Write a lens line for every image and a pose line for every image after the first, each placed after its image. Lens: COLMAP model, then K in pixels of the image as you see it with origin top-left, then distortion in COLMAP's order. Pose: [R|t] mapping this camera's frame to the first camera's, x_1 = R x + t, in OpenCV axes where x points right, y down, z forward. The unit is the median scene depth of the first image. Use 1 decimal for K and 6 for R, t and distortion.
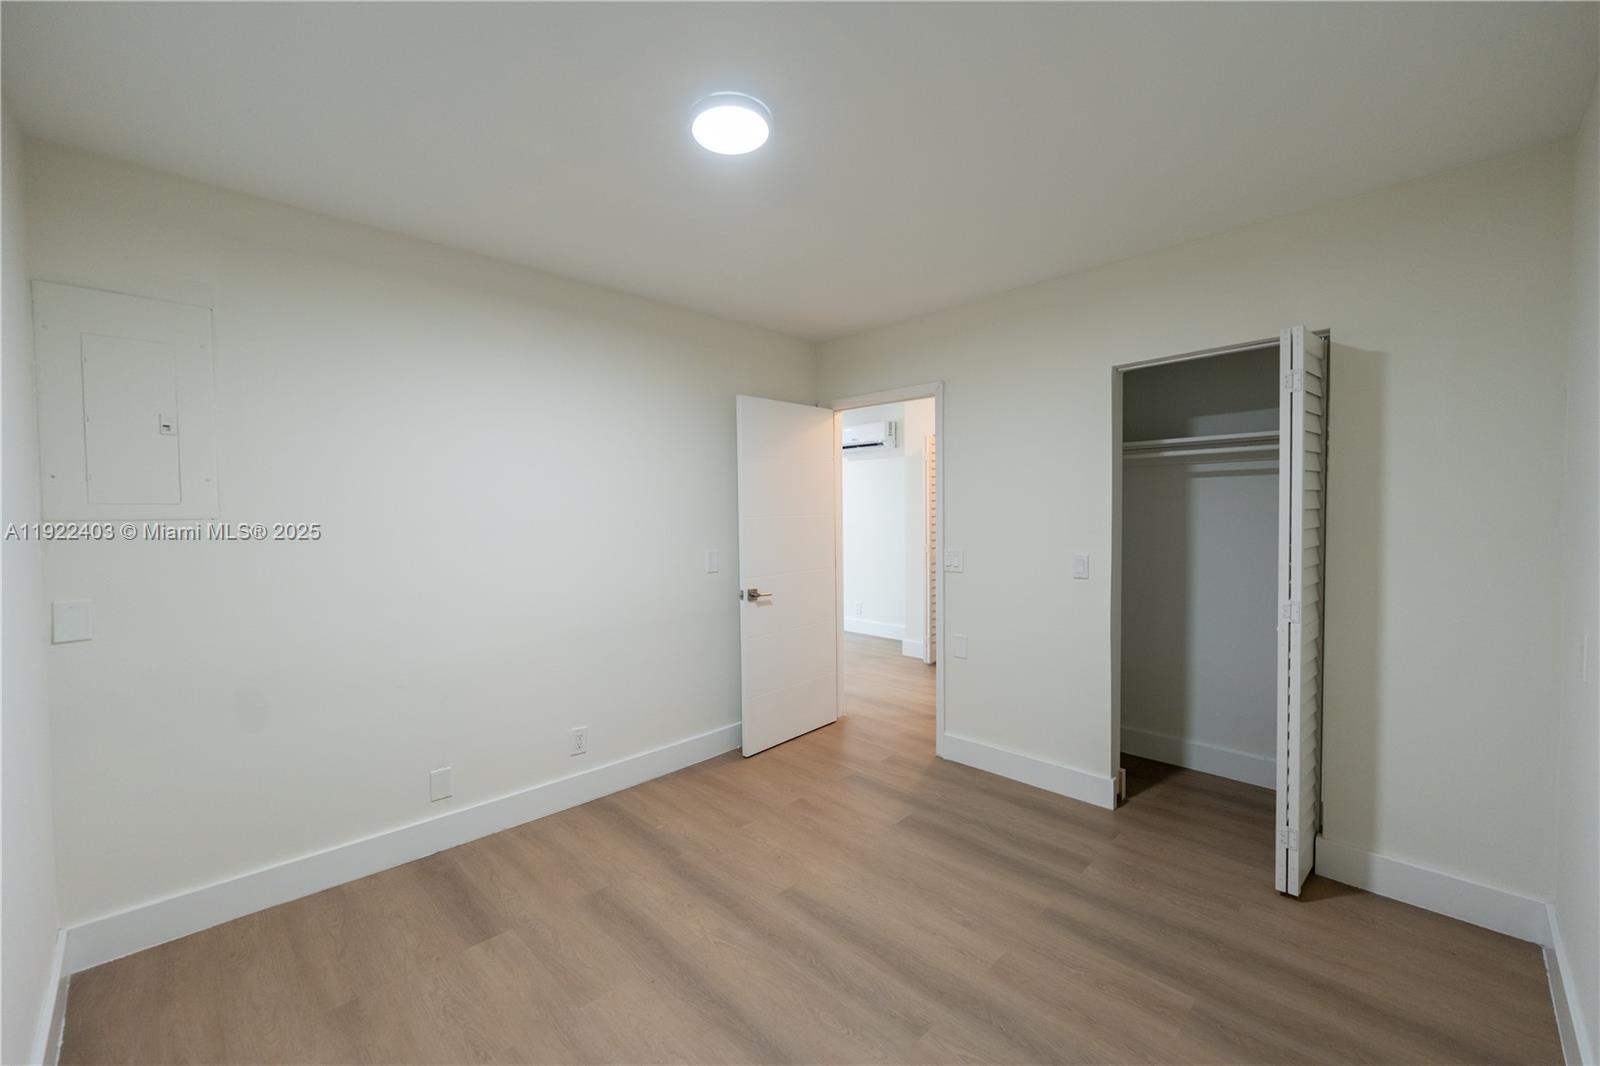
lens RADIAL K [[641.6, 0, 798.0], [0, 641.6, 523.3], [0, 0, 1]] dist [0.000485, 0.000121]
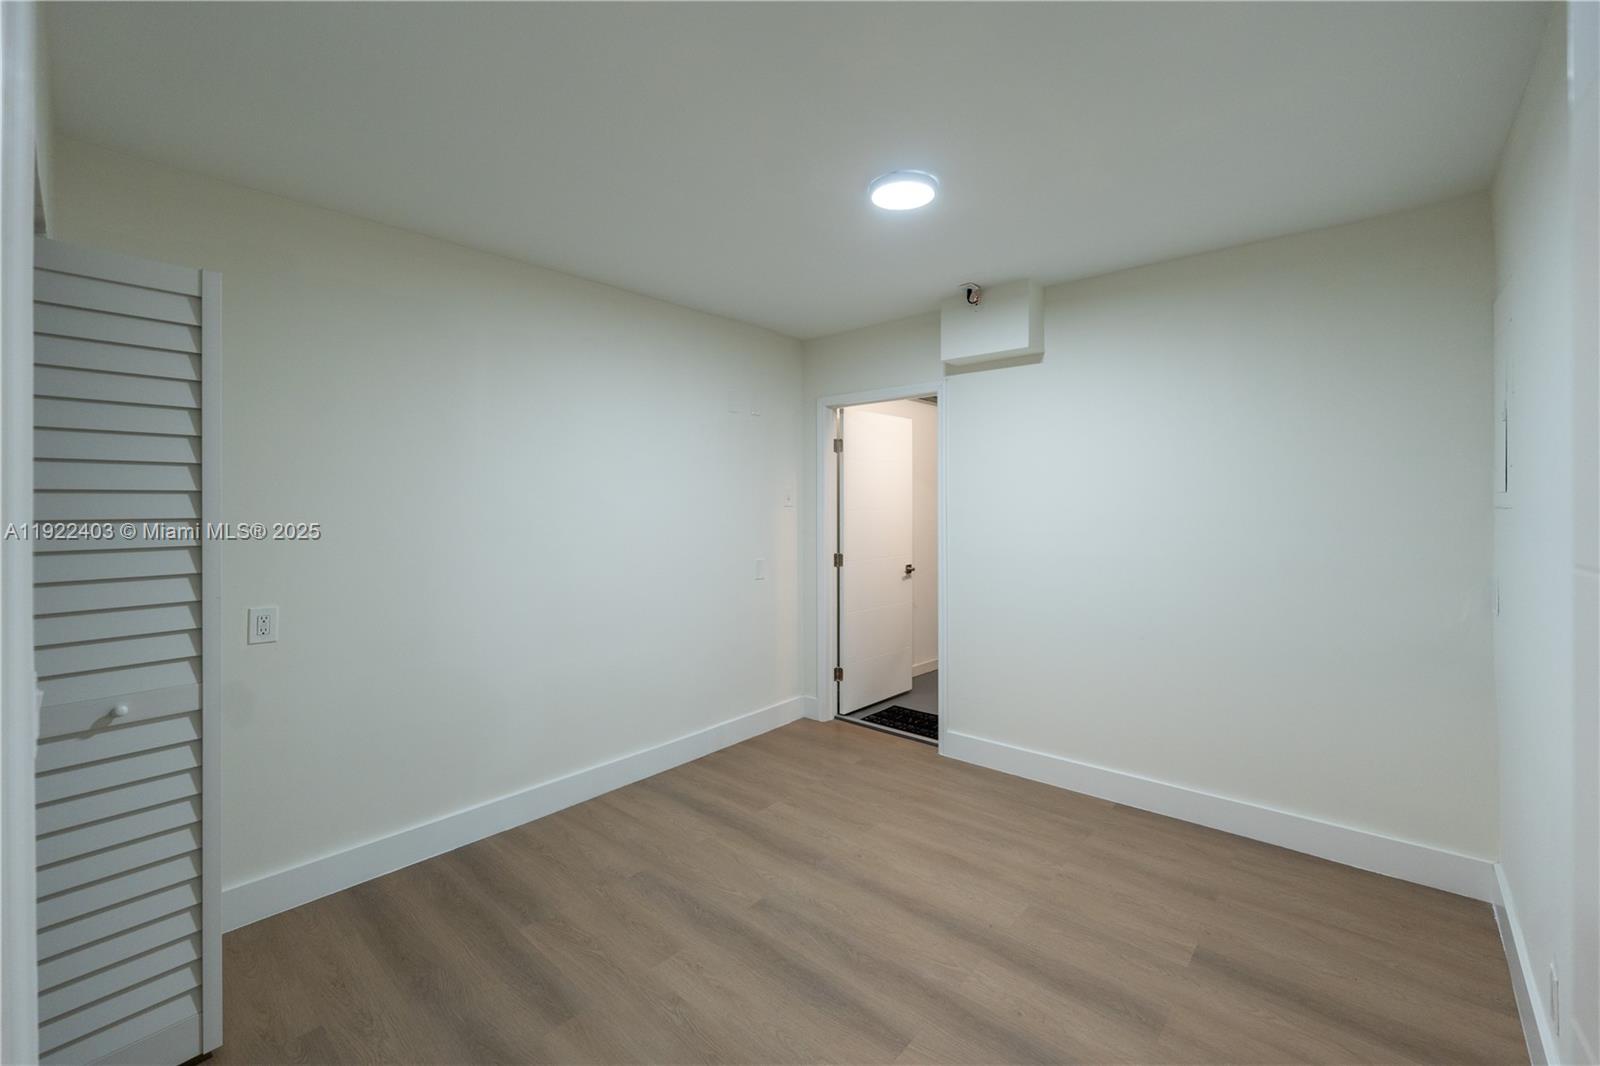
lens RADIAL K [[668.0, 0, 796.5], [0, 668.0, 507.8], [0, 0, 1]] dist [0.000152, -0.000202]
pose [[-0.998336, 0.015416, -0.055563, 0.137260], [0.013677, 0.999409, 0.031538, -0.047978], [0.056016, 0.030726, -0.997957, 1.795664]]
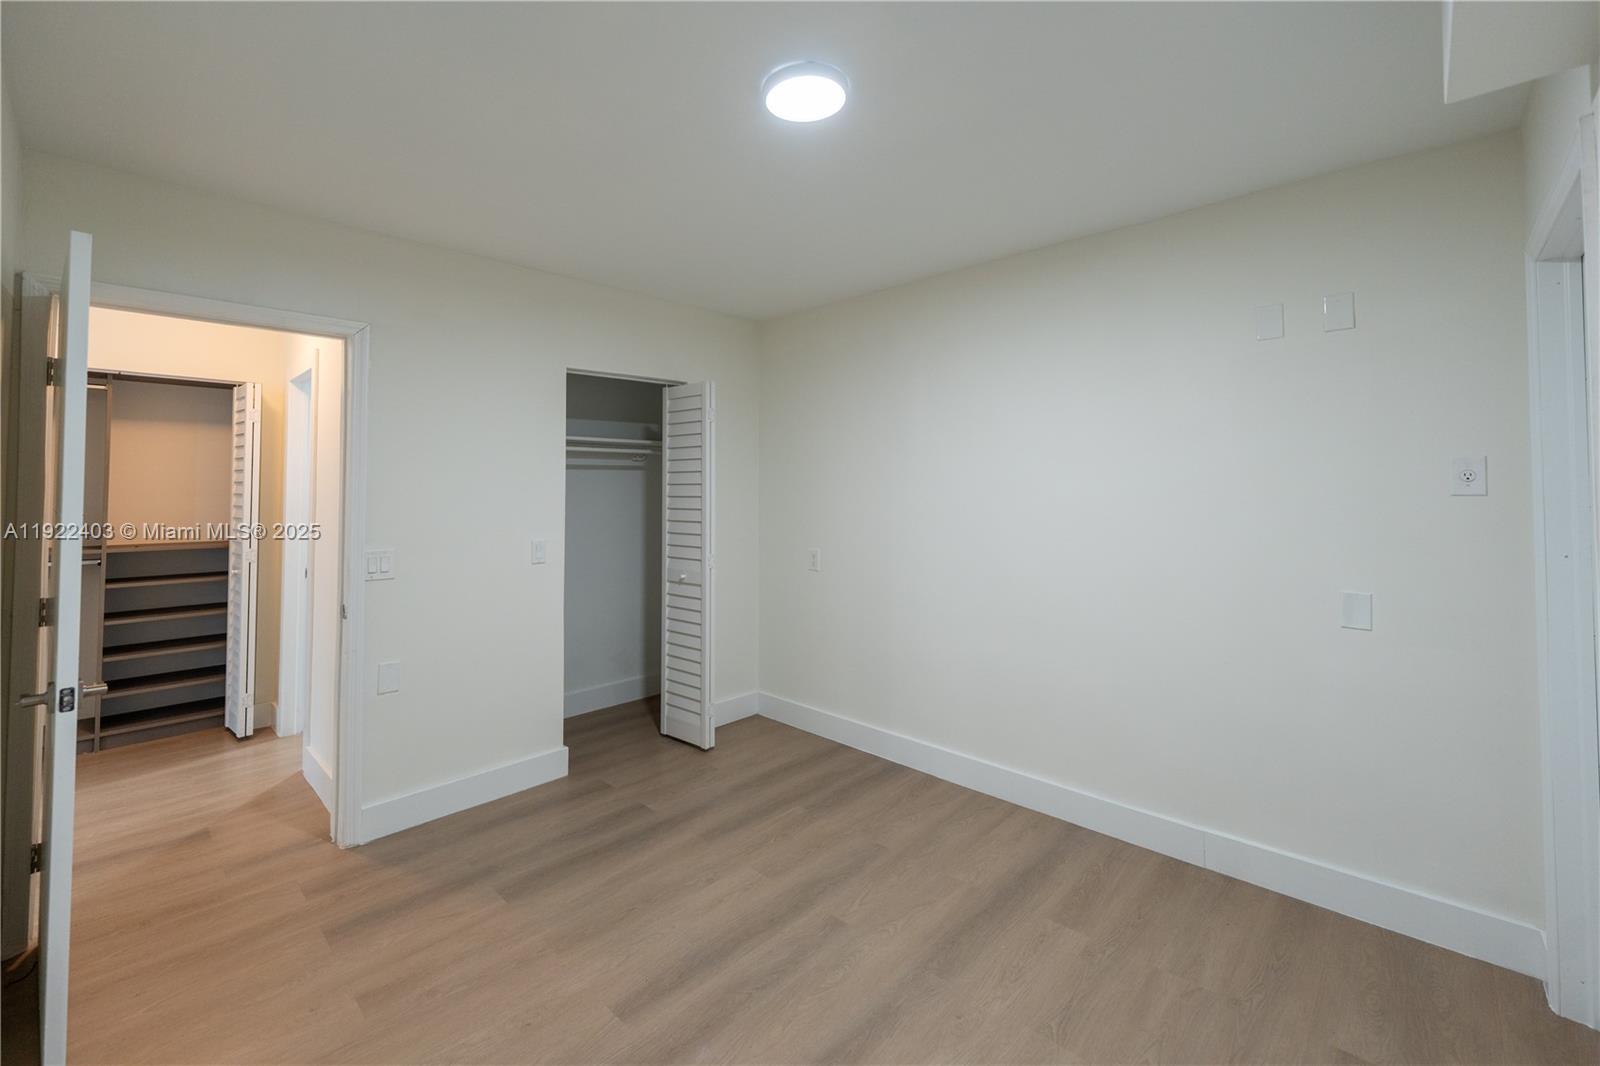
lens RADIAL K [[662.8, 0, 774.1], [0, 662.8, 470.2], [0, 0, 1]] dist [0.002346, 0.000347]
pose [[-0.006203, 0.038982, 0.999221, -0.845319], [0.022987, 0.998981, -0.038830, -0.018109], [-0.999717, 0.022728, -0.007092, 0.851288]]
